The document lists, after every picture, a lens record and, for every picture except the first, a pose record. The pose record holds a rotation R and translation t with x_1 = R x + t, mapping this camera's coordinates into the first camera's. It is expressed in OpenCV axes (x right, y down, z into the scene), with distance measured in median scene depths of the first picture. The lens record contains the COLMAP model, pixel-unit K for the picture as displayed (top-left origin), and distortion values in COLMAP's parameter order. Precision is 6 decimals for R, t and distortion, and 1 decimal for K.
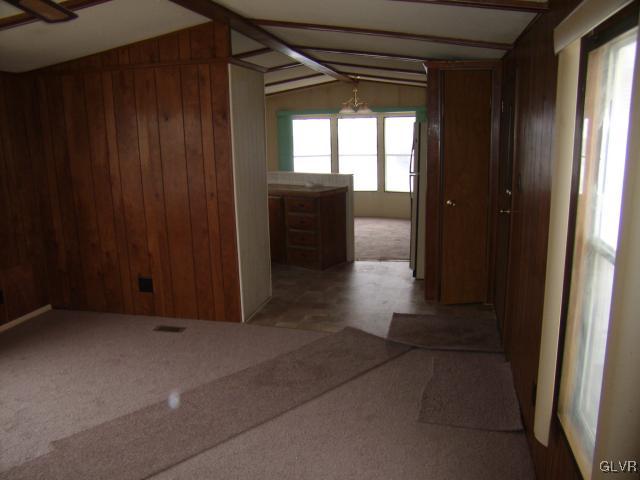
lens RADIAL K [[527.1, 0, 320.0], [0, 527.1, 240.0], [0, 0, 1]] dist [-0.182172, 0.173201]
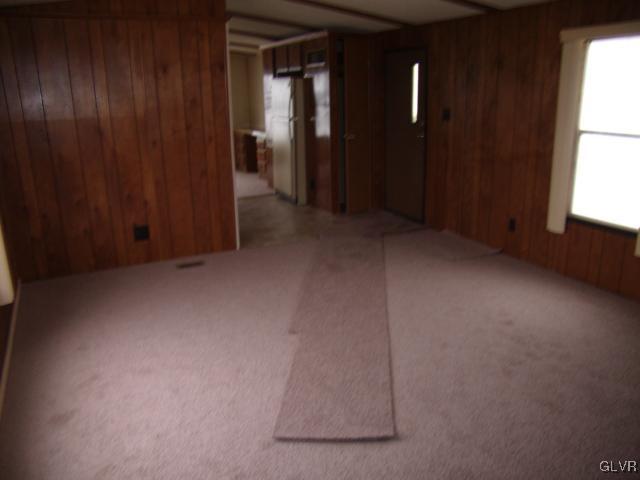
lens RADIAL K [[527.1, 0, 320.0], [0, 527.1, 240.0], [0, 0, 1]] dist [-0.182172, 0.173201]
pose [[0.775673, -0.174638, 0.606493, -0.731235], [0.132185, 0.984595, 0.114454, 0.030726], [-0.617138, -0.008609, 0.786808, -0.027970]]
